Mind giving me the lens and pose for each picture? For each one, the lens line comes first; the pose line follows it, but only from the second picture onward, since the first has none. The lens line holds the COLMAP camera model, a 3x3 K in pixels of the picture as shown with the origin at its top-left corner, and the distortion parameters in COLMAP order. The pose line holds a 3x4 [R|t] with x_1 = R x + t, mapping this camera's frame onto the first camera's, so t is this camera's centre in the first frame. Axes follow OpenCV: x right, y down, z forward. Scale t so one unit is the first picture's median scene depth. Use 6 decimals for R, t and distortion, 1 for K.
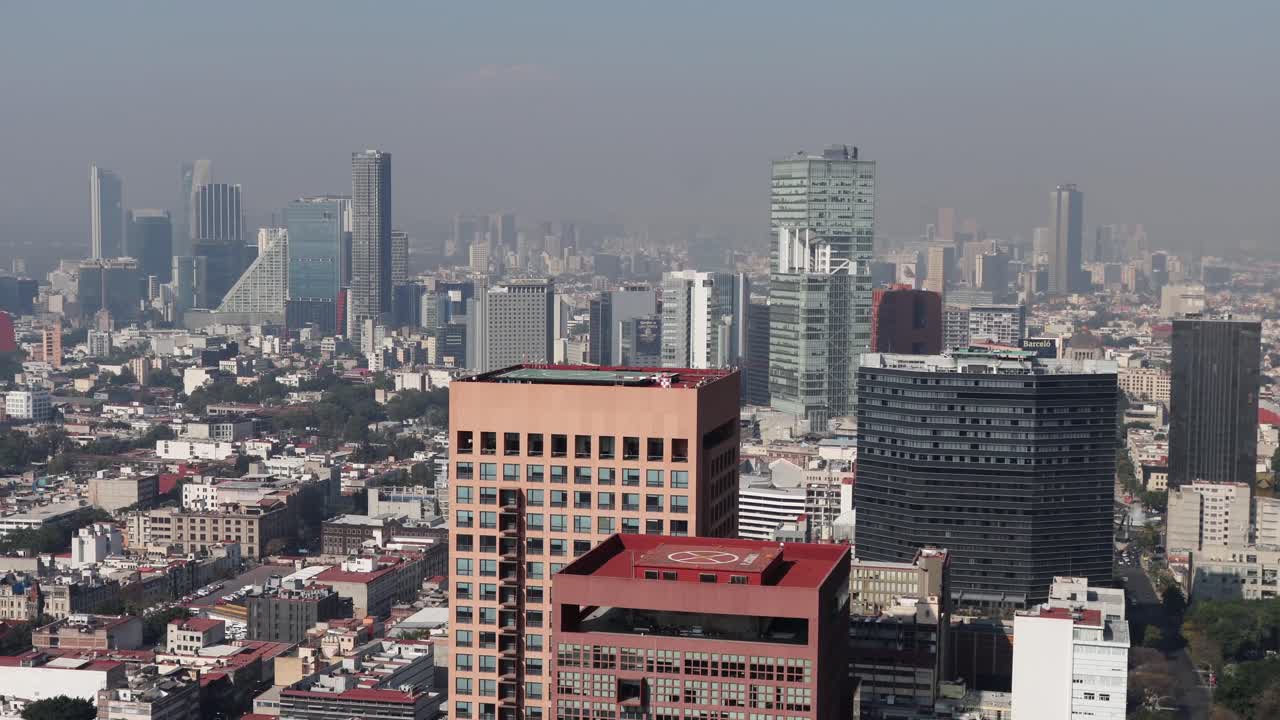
lens RADIAL K [[1962.3, 0, 640.6], [0, 1962.3, 362.5], [0, 0, 1]] dist [0.029921, 0.000000]
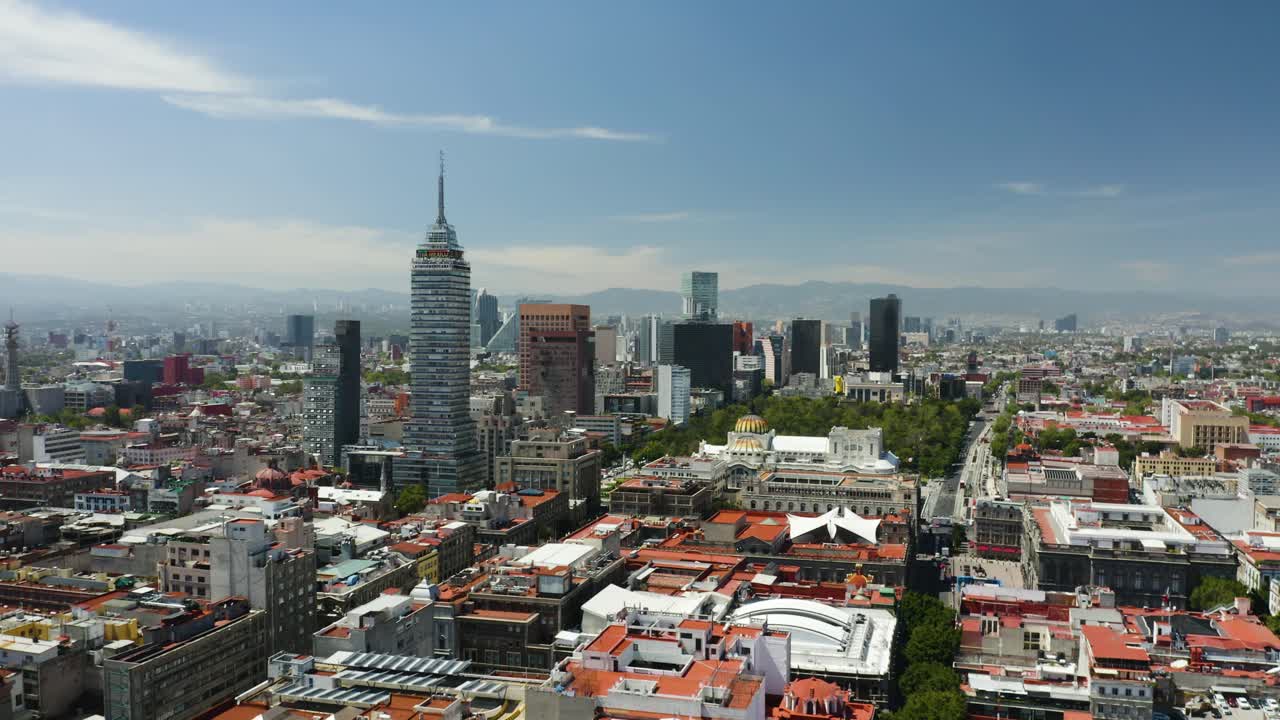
lens RADIAL K [[1004.2, 0, 640.5], [0, 1004.2, 359.9], [0, 0, 1]] dist [-0.000666, -0.000013]
pose [[0.997845, -0.007659, -0.065171, 0.438032], [0.005358, 0.999358, -0.035410, 0.290947], [0.065400, 0.034985, 0.997246, -1.704867]]
